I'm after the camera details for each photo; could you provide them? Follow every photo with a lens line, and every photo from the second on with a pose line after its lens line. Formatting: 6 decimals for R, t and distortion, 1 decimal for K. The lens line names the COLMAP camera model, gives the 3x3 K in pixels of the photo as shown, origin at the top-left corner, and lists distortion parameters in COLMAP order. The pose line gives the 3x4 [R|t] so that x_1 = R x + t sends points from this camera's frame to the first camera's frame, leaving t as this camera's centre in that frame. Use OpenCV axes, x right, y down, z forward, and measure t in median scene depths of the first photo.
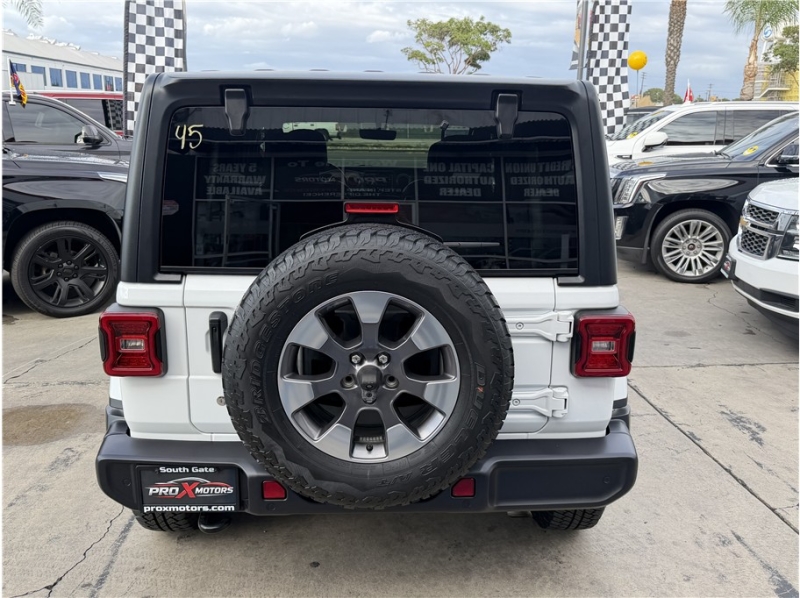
lens RADIAL K [[691.0, 0, 403.9], [0, 691.0, 296.6], [0, 0, 1]] dist [0.034865, -0.054628]
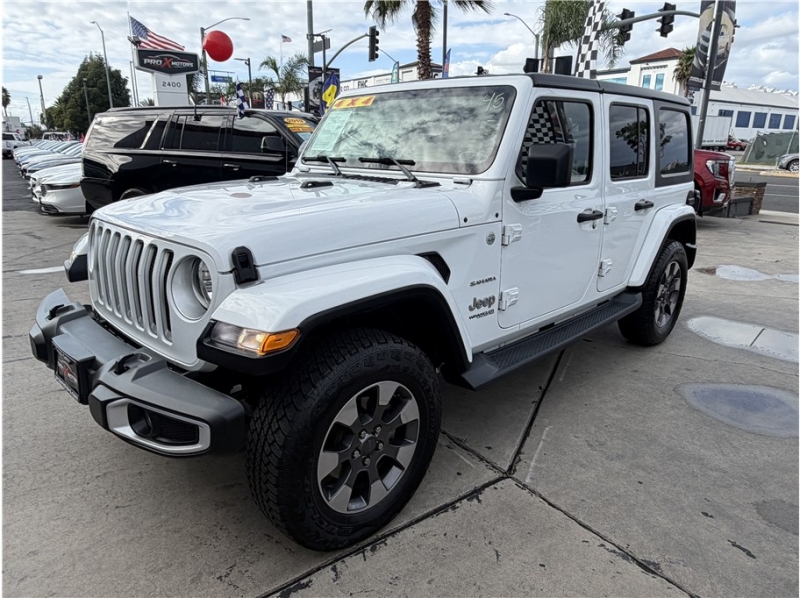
lens RADIAL K [[536.7, 0, 393.5], [0, 536.7, 299.4], [0, 0, 1]] dist [-0.004897, 0.006904]
pose [[0.495230, 0.235526, -0.836227, 0.876809], [-0.226408, 0.964277, 0.137508, -0.141388], [0.838741, 0.121230, 0.530864, 0.877045]]
